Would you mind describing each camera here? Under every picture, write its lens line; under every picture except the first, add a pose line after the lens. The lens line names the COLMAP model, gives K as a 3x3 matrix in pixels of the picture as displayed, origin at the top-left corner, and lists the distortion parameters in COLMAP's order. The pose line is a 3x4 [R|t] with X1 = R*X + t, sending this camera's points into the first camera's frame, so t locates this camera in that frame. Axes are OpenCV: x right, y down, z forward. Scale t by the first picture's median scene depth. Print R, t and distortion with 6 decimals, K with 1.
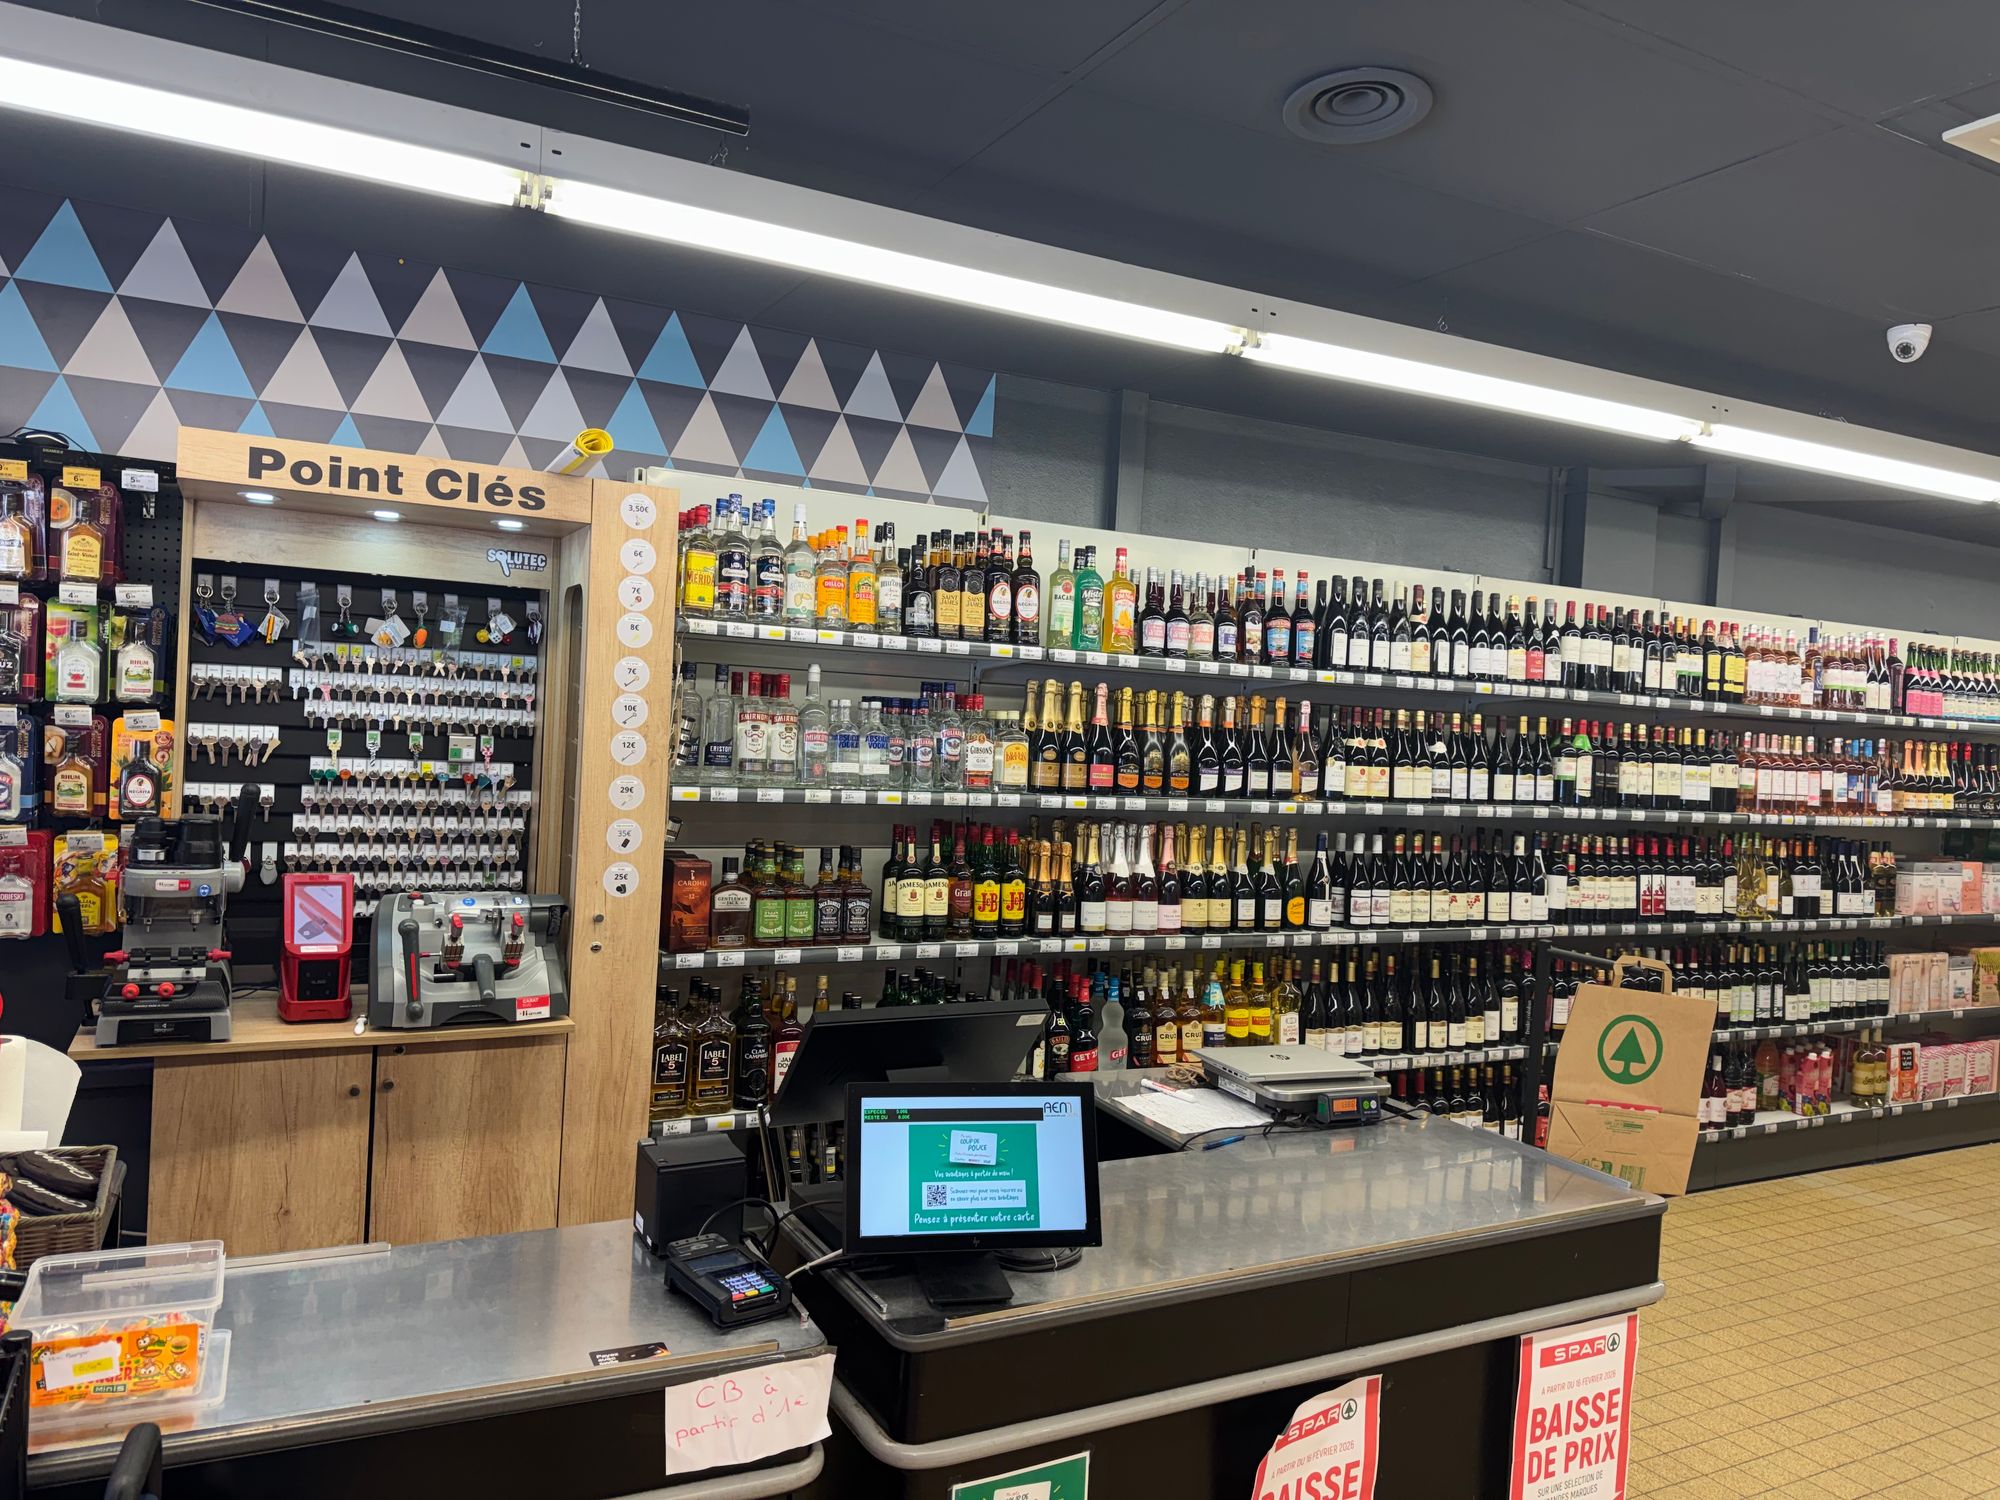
lens RADIAL K [[1401.1, 0, 995.1], [0, 1401.1, 760.2], [0, 0, 1]] dist [0.022179, -0.025605]
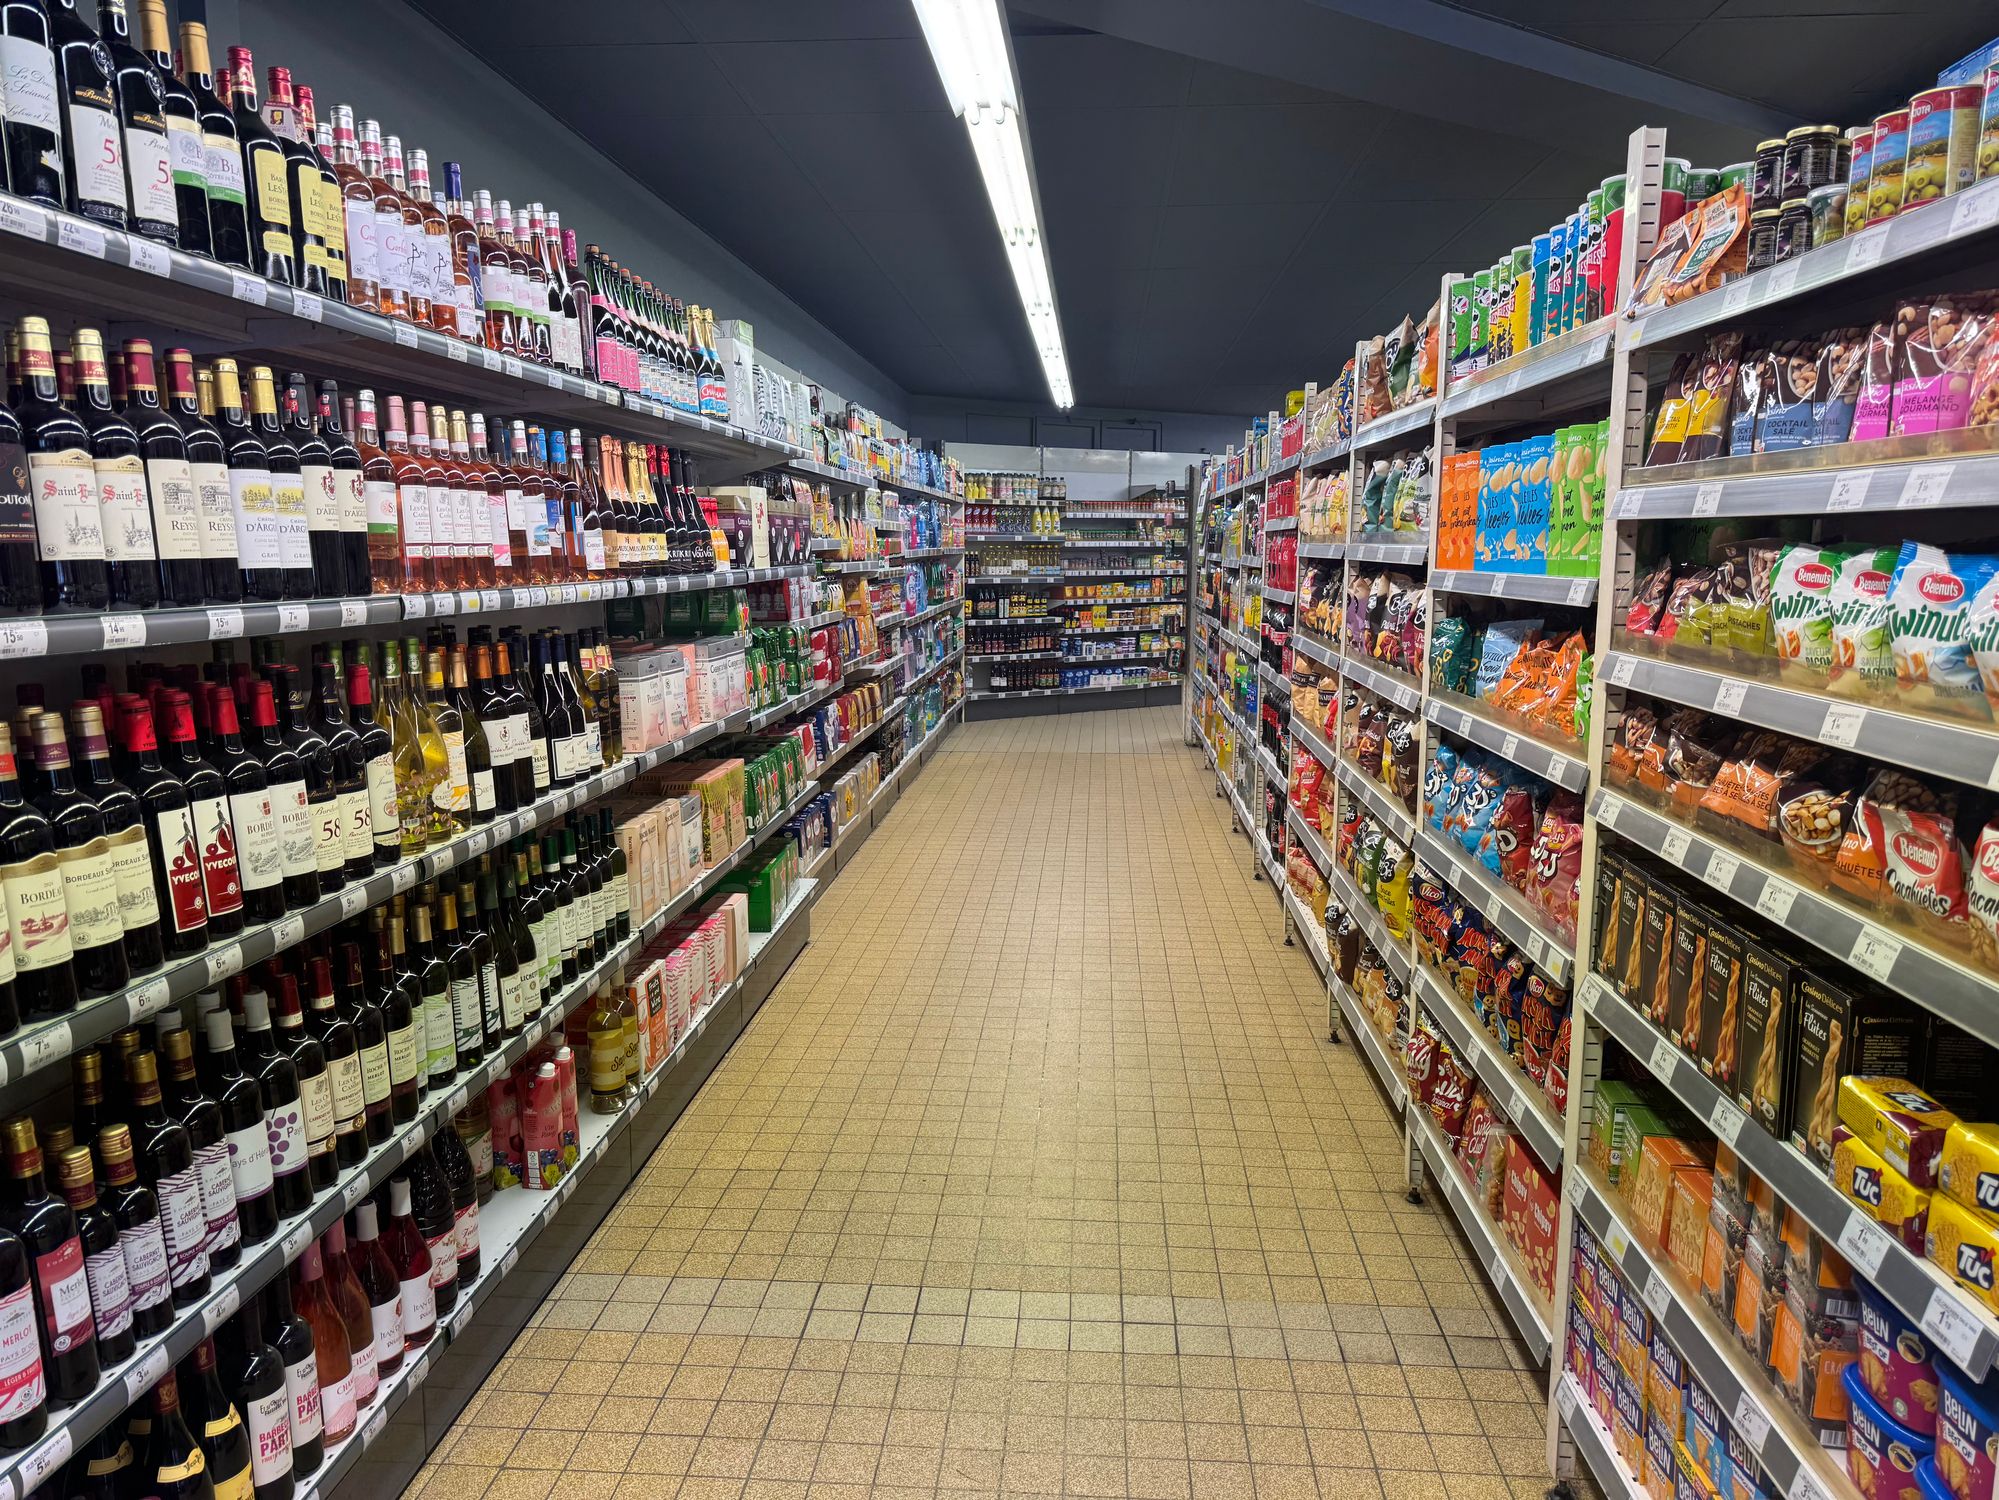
lens RADIAL K [[1400.4, 0, 1004.2], [0, 1400.4, 756.7], [0, 0, 1]] dist [0.022179, -0.025605]
pose [[0.520123, -0.175970, 0.835767, 0.282469], [0.042738, 0.982682, 0.180305, 0.018403], [-0.853021, -0.058062, 0.518636, 0.644238]]
